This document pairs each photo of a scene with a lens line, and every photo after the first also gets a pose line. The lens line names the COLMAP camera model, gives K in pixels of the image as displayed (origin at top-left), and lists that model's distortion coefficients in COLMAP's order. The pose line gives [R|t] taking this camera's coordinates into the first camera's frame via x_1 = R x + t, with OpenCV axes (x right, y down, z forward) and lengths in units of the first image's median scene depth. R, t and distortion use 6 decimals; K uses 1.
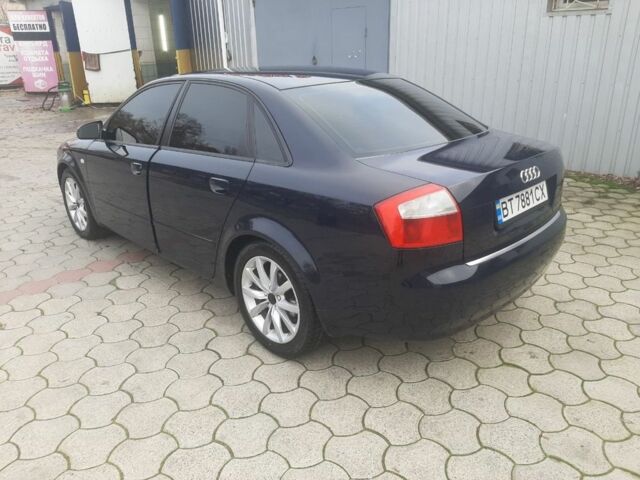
lens RADIAL K [[500.5, 0, 325.2], [0, 500.5, 238.7], [0, 0, 1]] dist [0.061629, -0.114276]
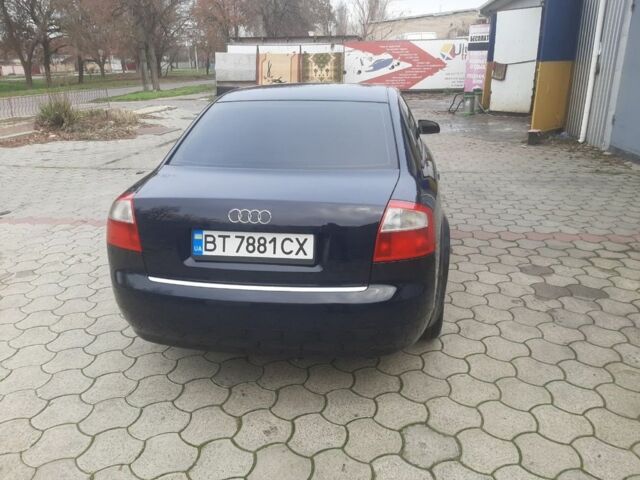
lens RADIAL K [[500.5, 0, 325.2], [0, 500.5, 238.7], [0, 0, 1]] dist [0.061629, -0.114276]
pose [[0.596219, 0.272784, -0.755057, 0.887166], [-0.283520, 0.951447, 0.119857, -0.178486], [0.751092, 0.142613, 0.644610, 0.414964]]
